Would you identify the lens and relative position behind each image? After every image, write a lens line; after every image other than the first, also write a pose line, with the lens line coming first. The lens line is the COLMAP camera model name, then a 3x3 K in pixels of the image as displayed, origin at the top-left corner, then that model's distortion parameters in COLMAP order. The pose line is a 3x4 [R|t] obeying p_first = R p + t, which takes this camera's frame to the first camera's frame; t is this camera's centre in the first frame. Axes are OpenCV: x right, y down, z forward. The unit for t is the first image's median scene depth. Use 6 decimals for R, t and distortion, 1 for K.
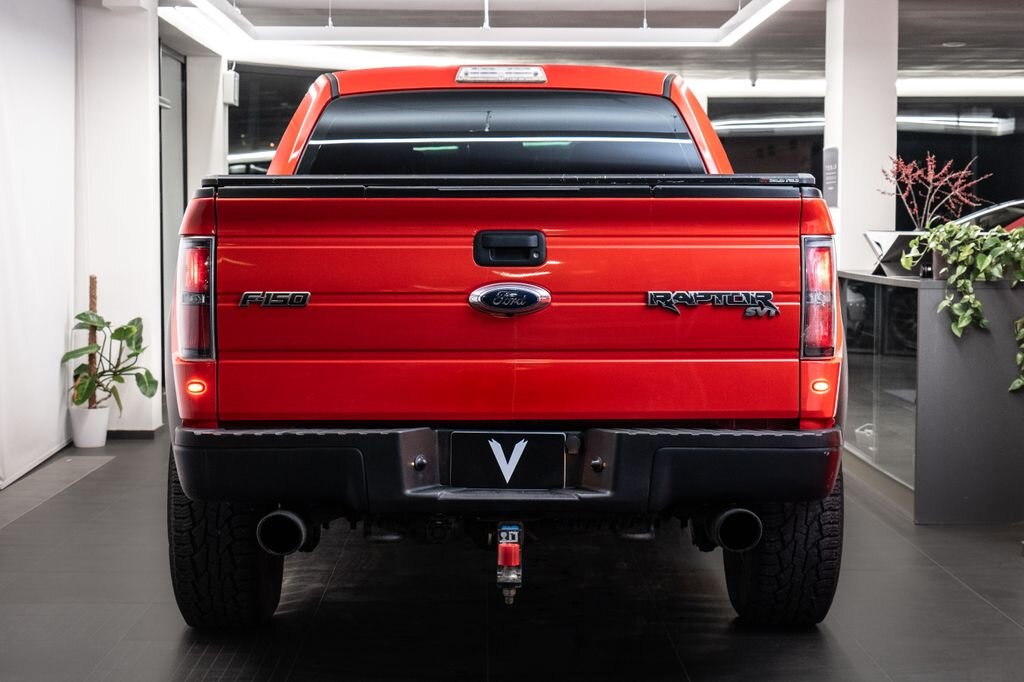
lens RADIAL K [[1861.8, 0, 512.0], [0, 1861.8, 341.0], [0, 0, 1]] dist [-0.026358, -0.020551]
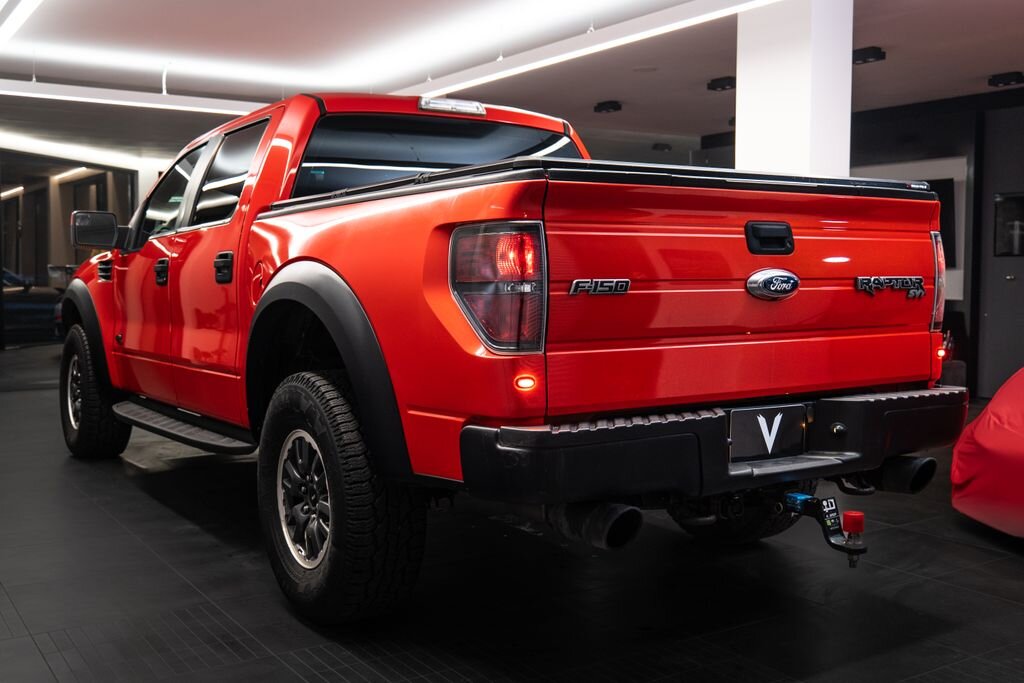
lens RADIAL K [[1064.8, 0, 512.0], [0, 1064.8, 341.5], [0, 0, 1]] dist [0.016063, 0.010087]
pose [[0.846187, -0.037215, 0.531586, -0.461074], [0.033994, 0.999296, 0.015847, -0.004421], [-0.531801, 0.004661, 0.846856, 0.552440]]
